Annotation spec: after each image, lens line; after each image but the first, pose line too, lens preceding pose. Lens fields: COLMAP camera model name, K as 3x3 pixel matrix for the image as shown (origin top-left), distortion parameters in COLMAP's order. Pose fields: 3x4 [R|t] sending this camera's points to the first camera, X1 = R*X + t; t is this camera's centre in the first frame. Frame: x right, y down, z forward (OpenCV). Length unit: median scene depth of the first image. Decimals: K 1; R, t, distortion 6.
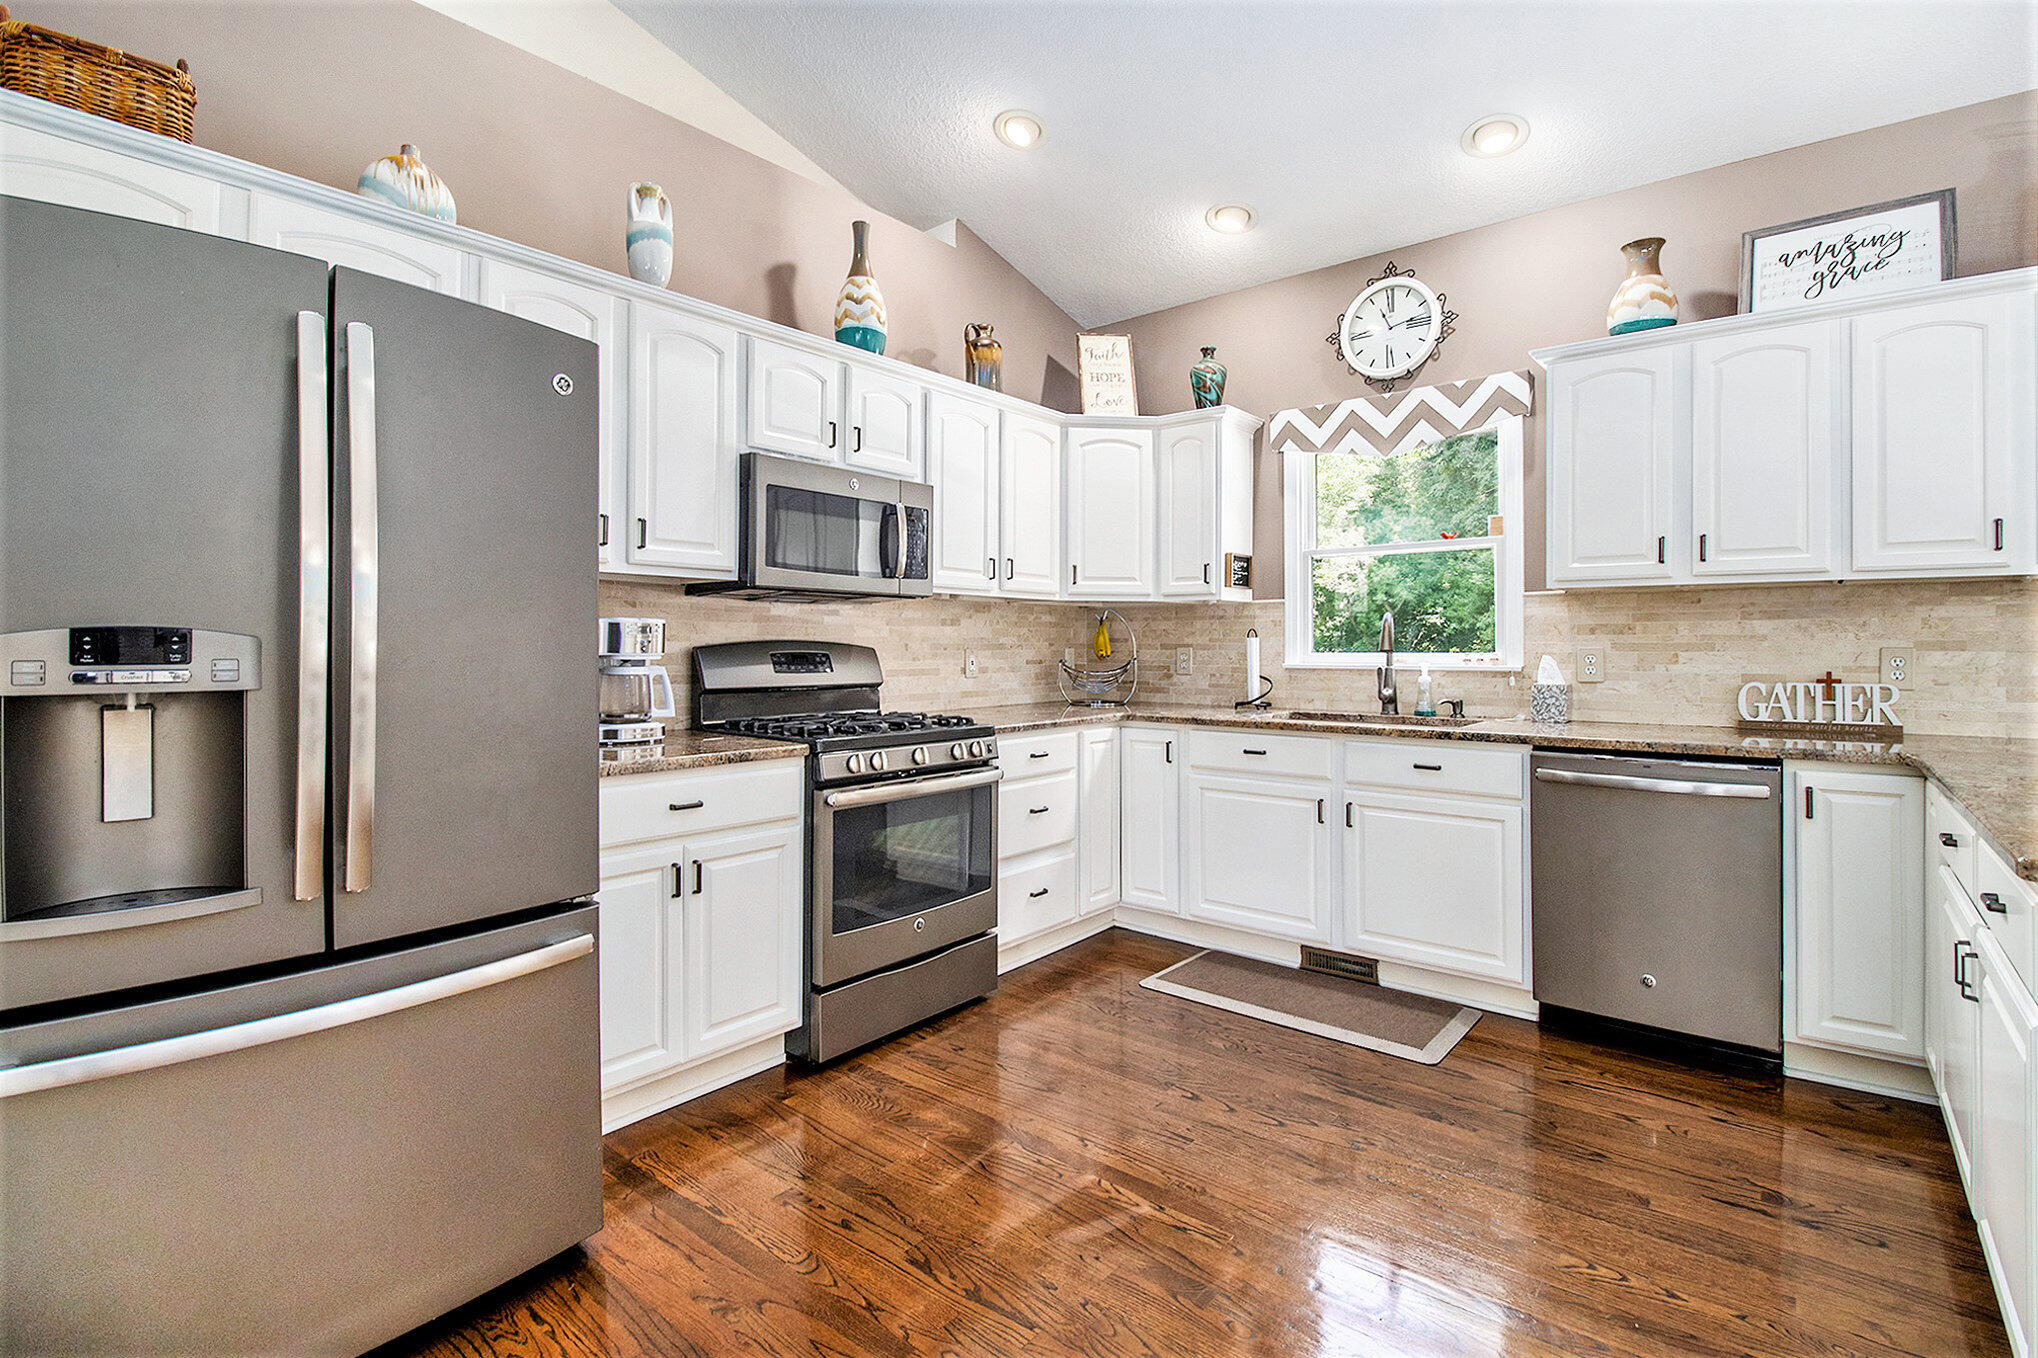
lens RADIAL K [[948.2, 0, 1038.6], [0, 948.2, 656.6], [0, 0, 1]] dist [-0.001094, -0.004927]
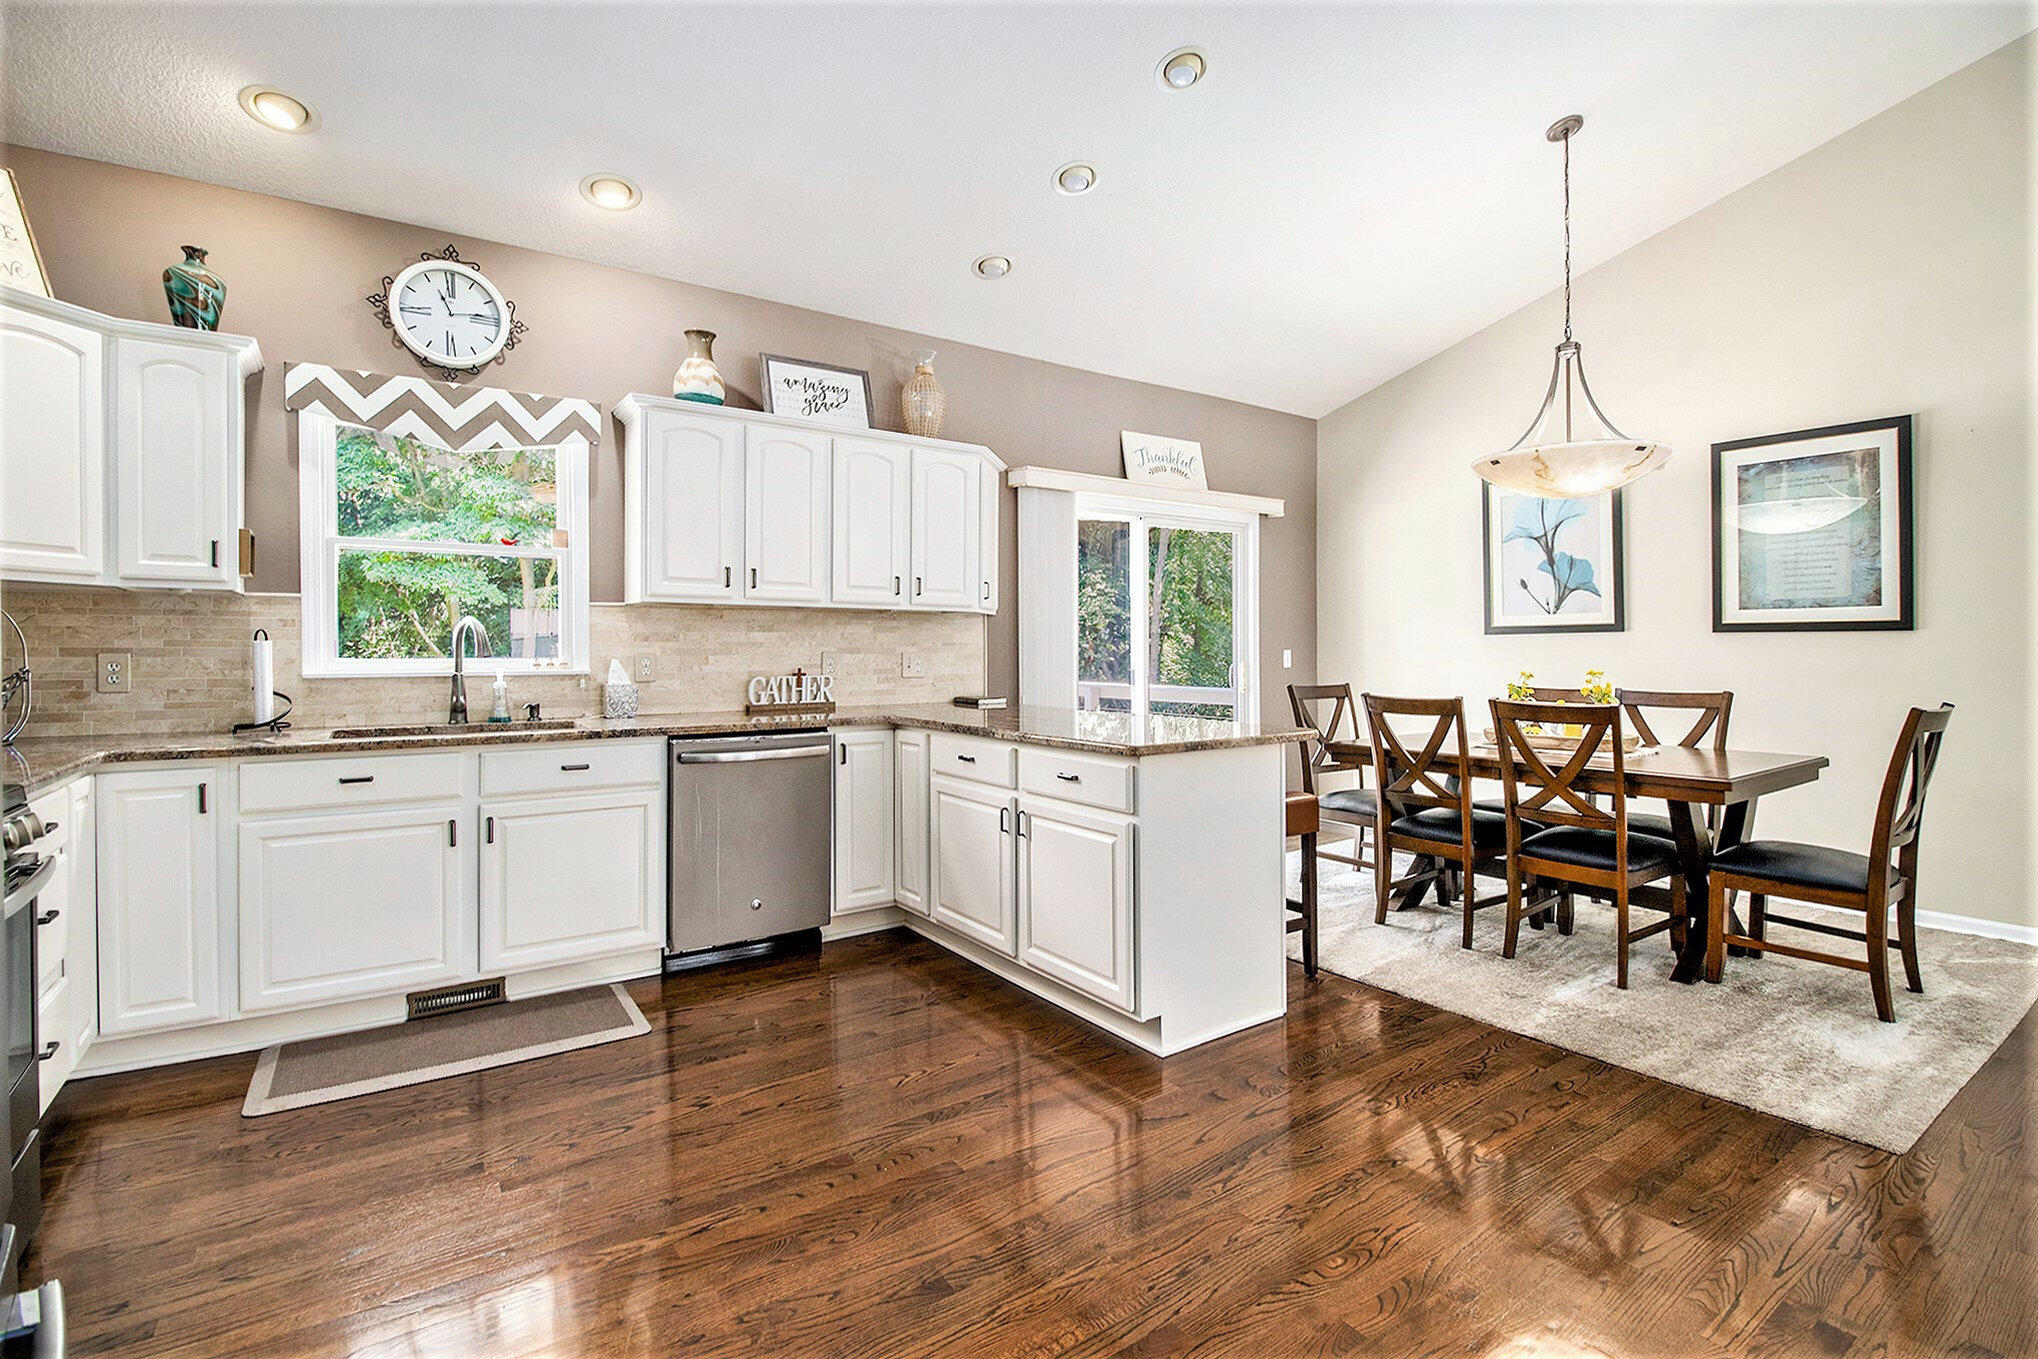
lens RADIAL K [[948.2, 0, 1006.0], [0, 948.2, 646.0], [0, 0, 1]] dist [-0.001094, -0.004927]
pose [[0.286521, 0.005065, 0.958061, -0.399151], [0.012455, 0.999882, -0.009011, -0.000850], [-0.957993, 0.014514, 0.286424, 0.218782]]
